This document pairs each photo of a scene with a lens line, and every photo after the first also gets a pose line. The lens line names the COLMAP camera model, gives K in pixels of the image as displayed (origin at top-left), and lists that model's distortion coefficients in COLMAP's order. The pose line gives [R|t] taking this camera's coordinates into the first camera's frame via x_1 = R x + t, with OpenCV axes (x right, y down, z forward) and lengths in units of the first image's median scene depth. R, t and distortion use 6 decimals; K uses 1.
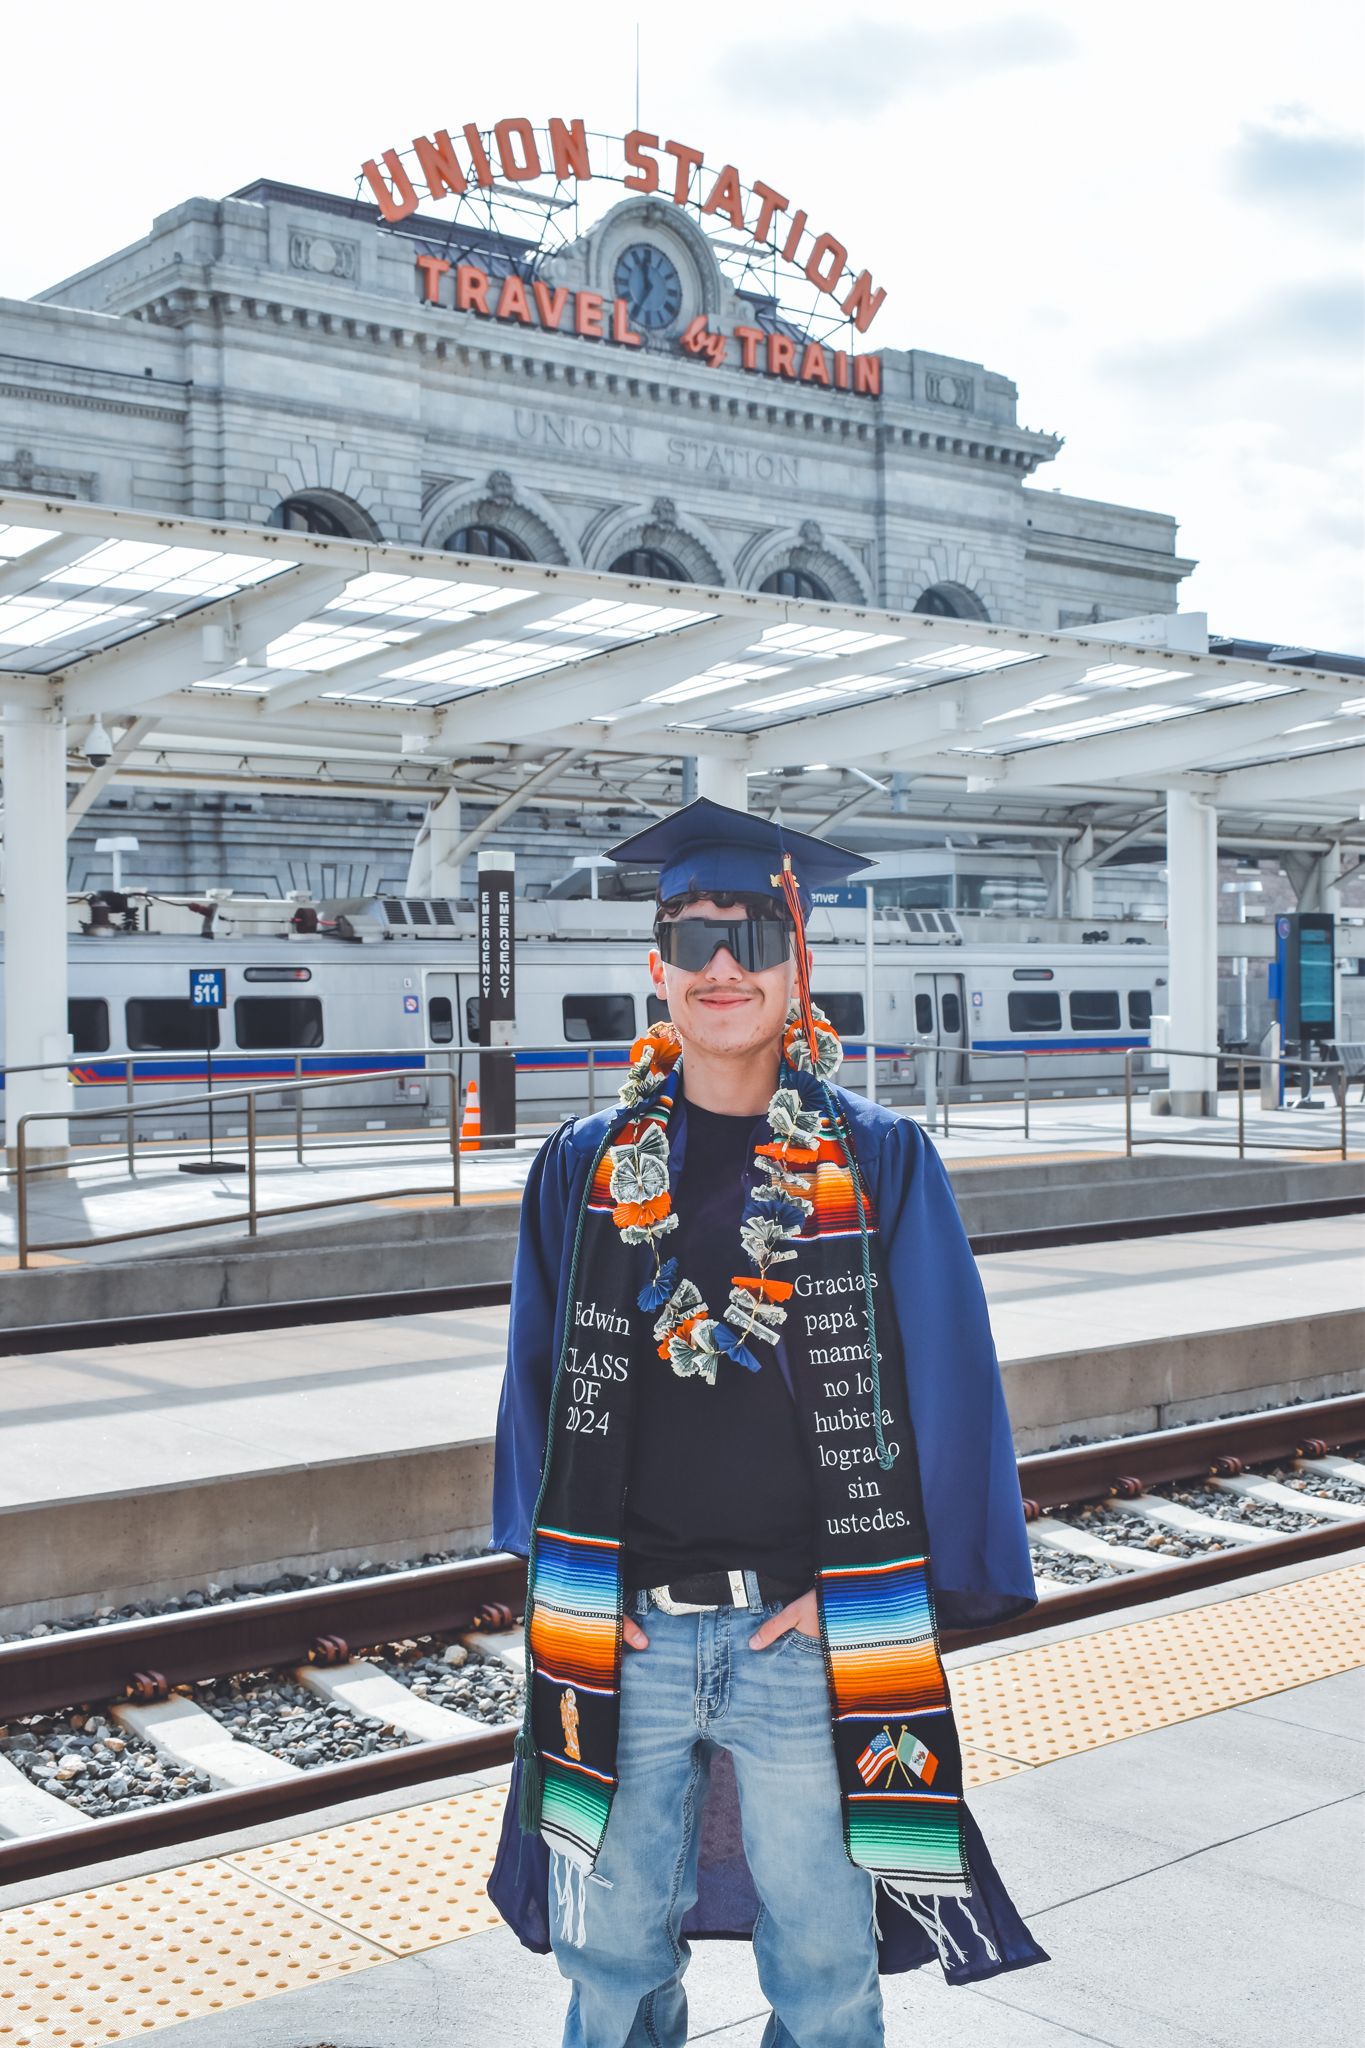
lens RADIAL K [[2441.9, 0, 682.5], [0, 2441.9, 1024.0], [0, 0, 1]] dist [-0.053469, -0.024416]
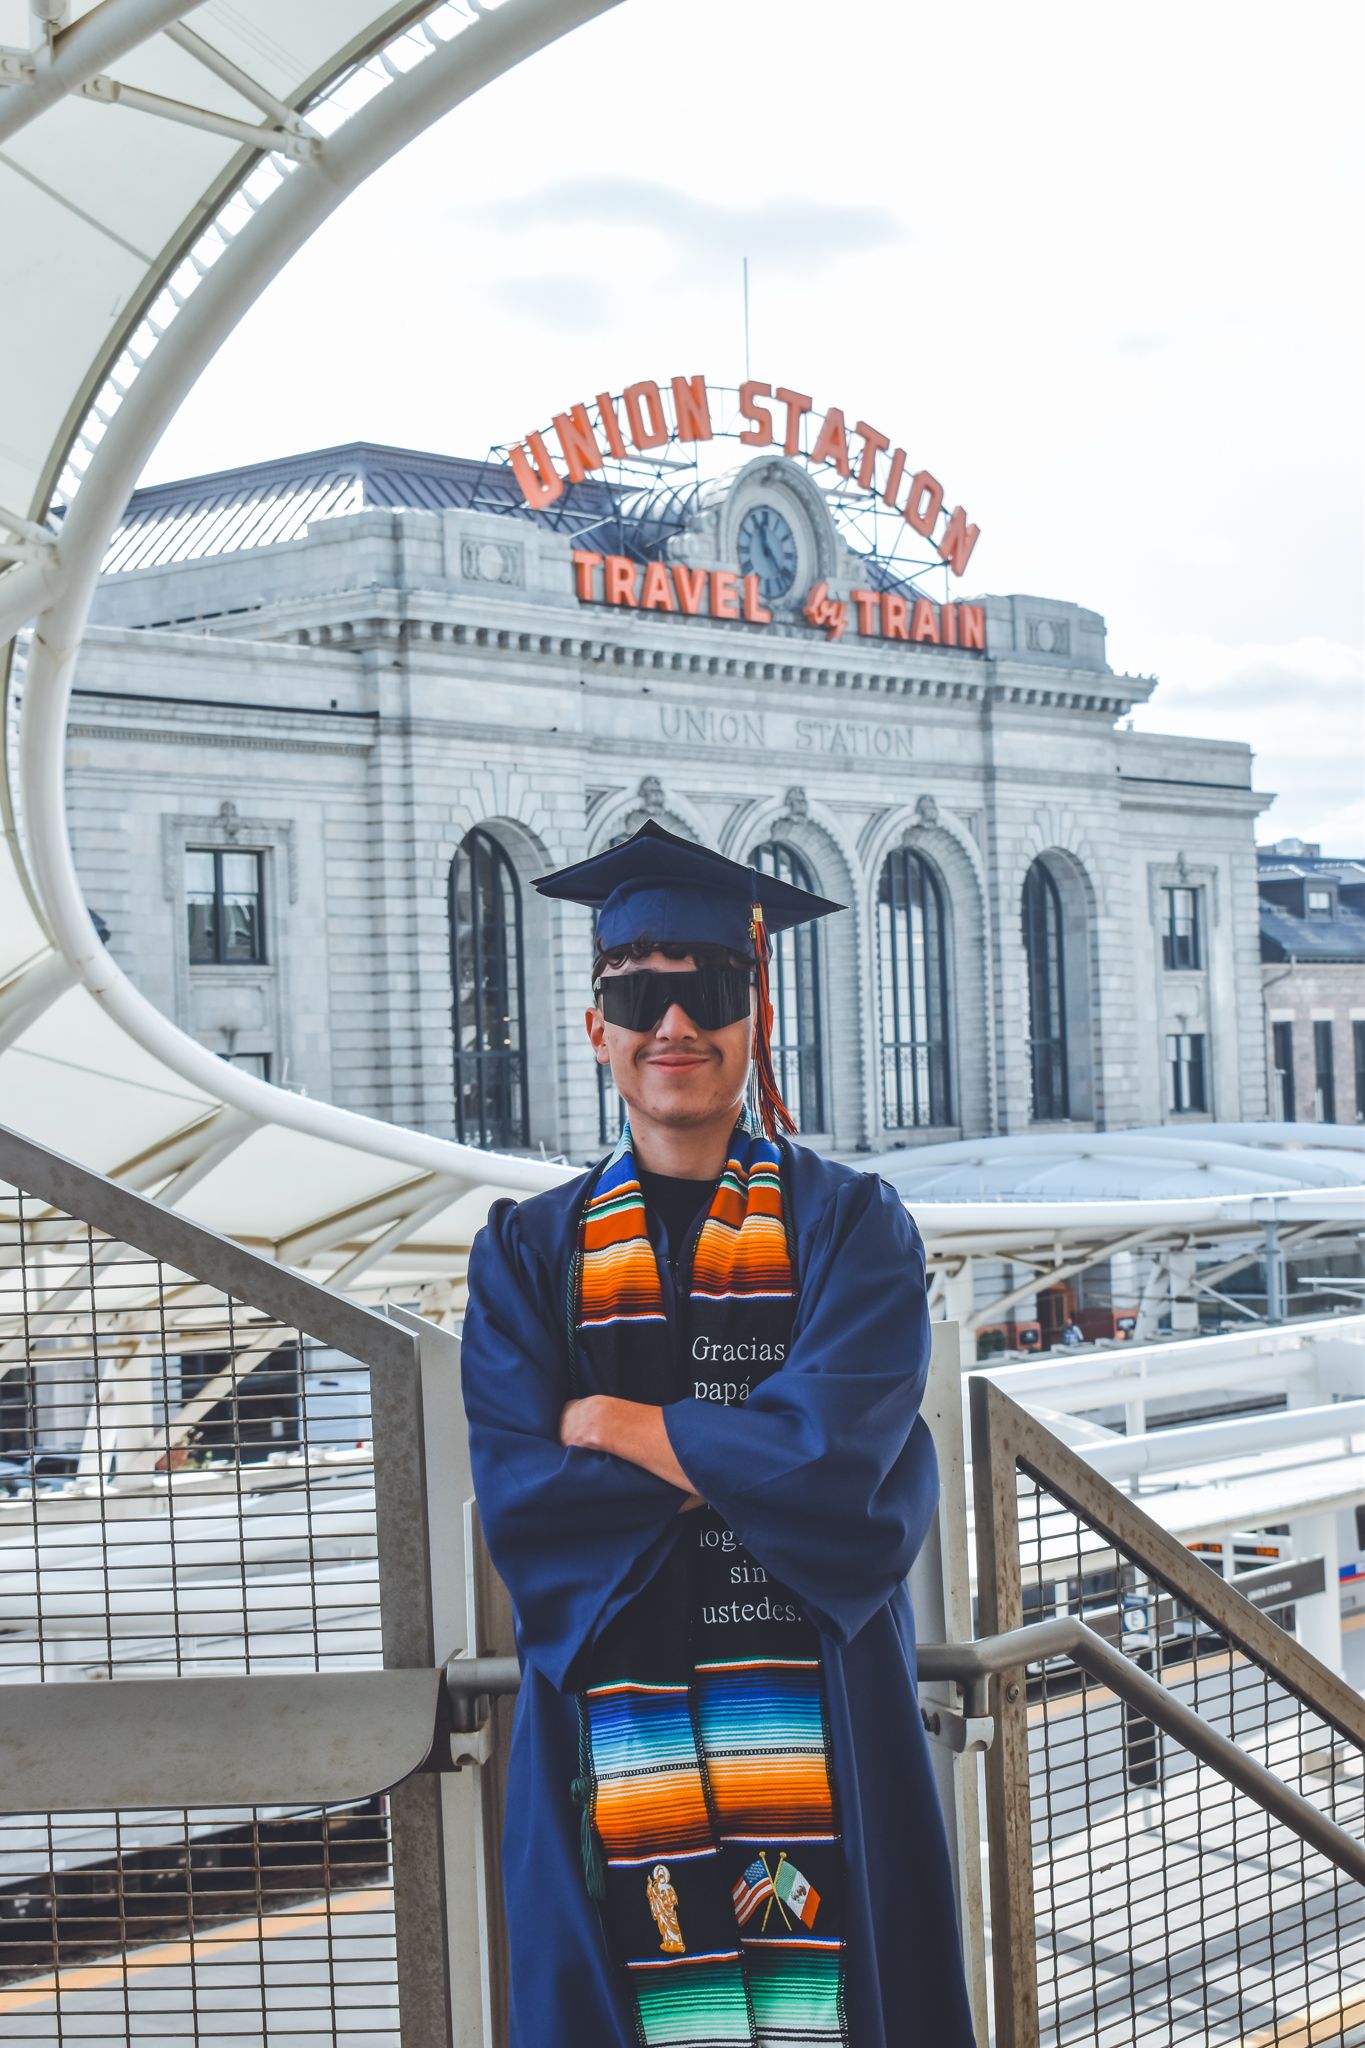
lens RADIAL K [[3426.9, 0, 682.5], [0, 3426.9, 1024.0], [0, 0, 1]] dist [-0.012871, -0.011264]
pose [[0.986016, -0.022691, 0.165099, -0.274989], [0.027901, 0.999181, -0.029304, -0.094635], [-0.164299, 0.033501, 0.985842, -0.268272]]
